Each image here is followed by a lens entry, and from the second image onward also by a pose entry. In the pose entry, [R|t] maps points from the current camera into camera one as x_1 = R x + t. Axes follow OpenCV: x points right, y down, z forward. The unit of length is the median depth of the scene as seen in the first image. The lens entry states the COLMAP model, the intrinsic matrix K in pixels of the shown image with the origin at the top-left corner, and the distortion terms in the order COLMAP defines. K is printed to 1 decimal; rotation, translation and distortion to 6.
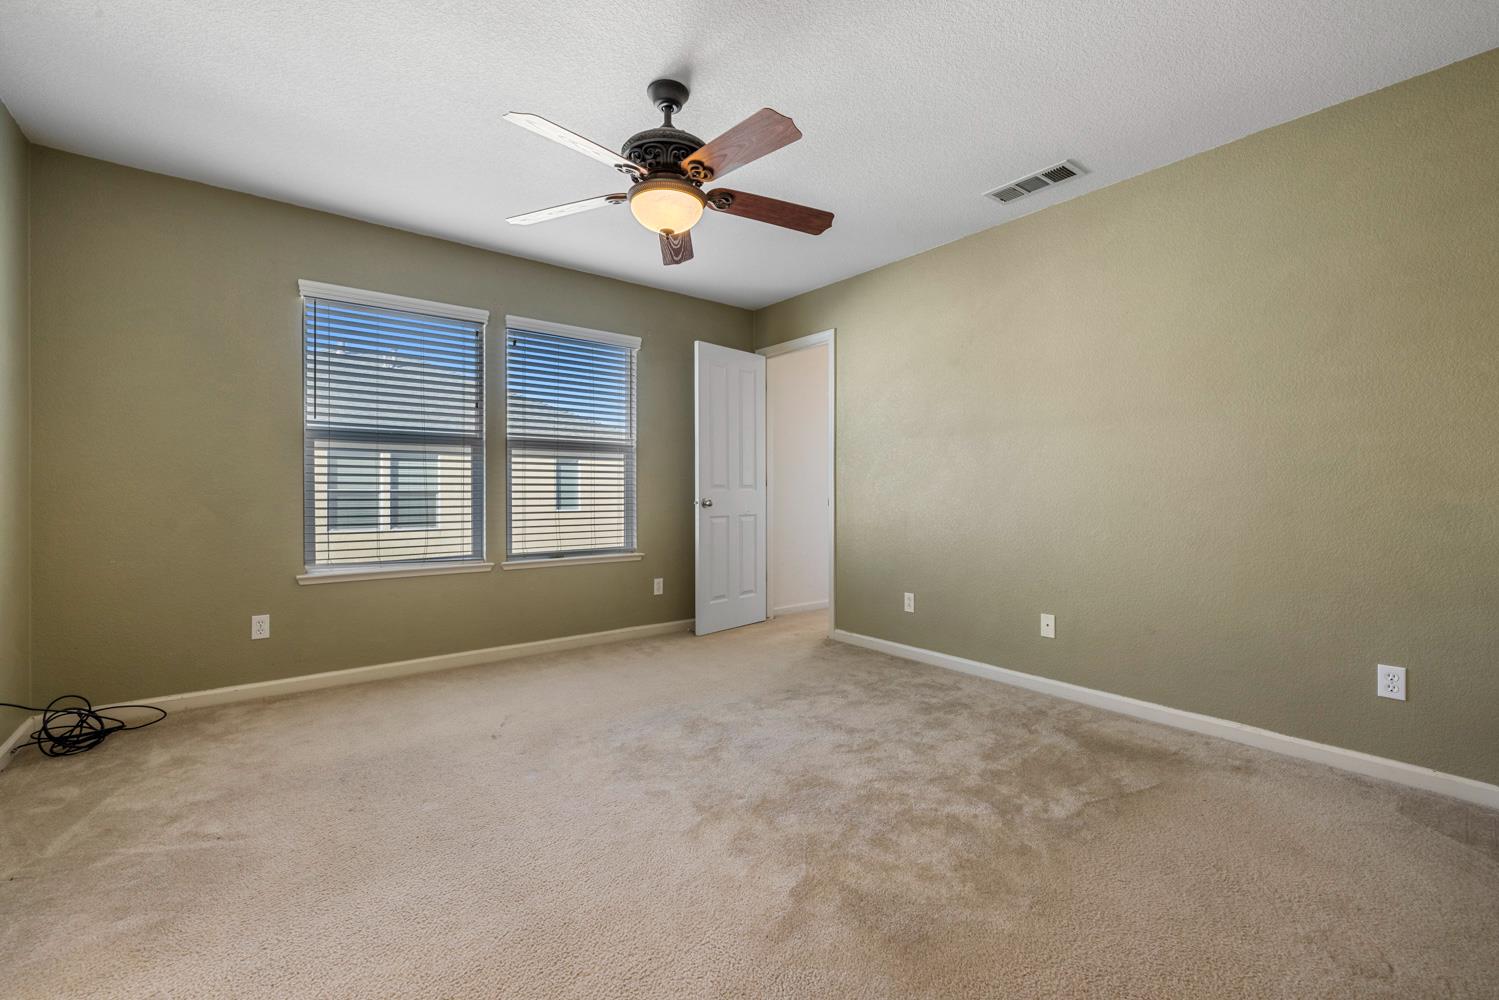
lens RADIAL K [[628.7, 0, 746.9], [0, 628.7, 489.8], [0, 0, 1]] dist [0.002318, -0.000722]
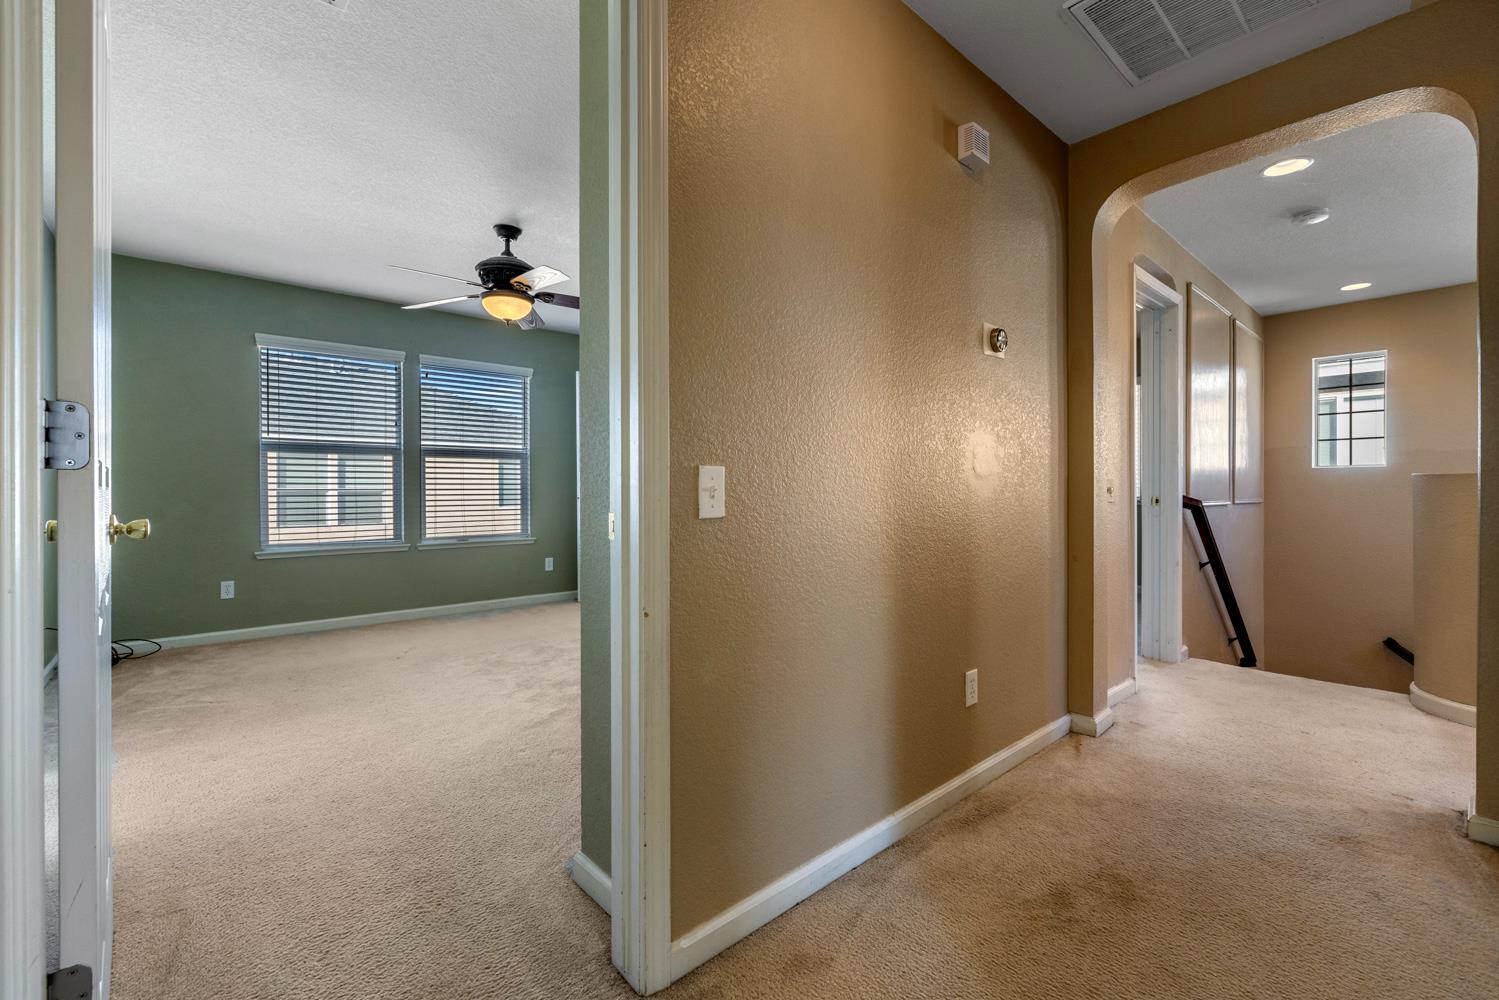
lens RADIAL K [[628.7, 0, 748.6], [0, 628.7, 488.4], [0, 0, 1]] dist [0.002318, -0.000722]
pose [[0.998441, -0.003728, 0.055701, 0.228815], [0.003605, 0.999991, 0.002319, -0.000433], [-0.055709, -0.002114, 0.998445, -0.347547]]
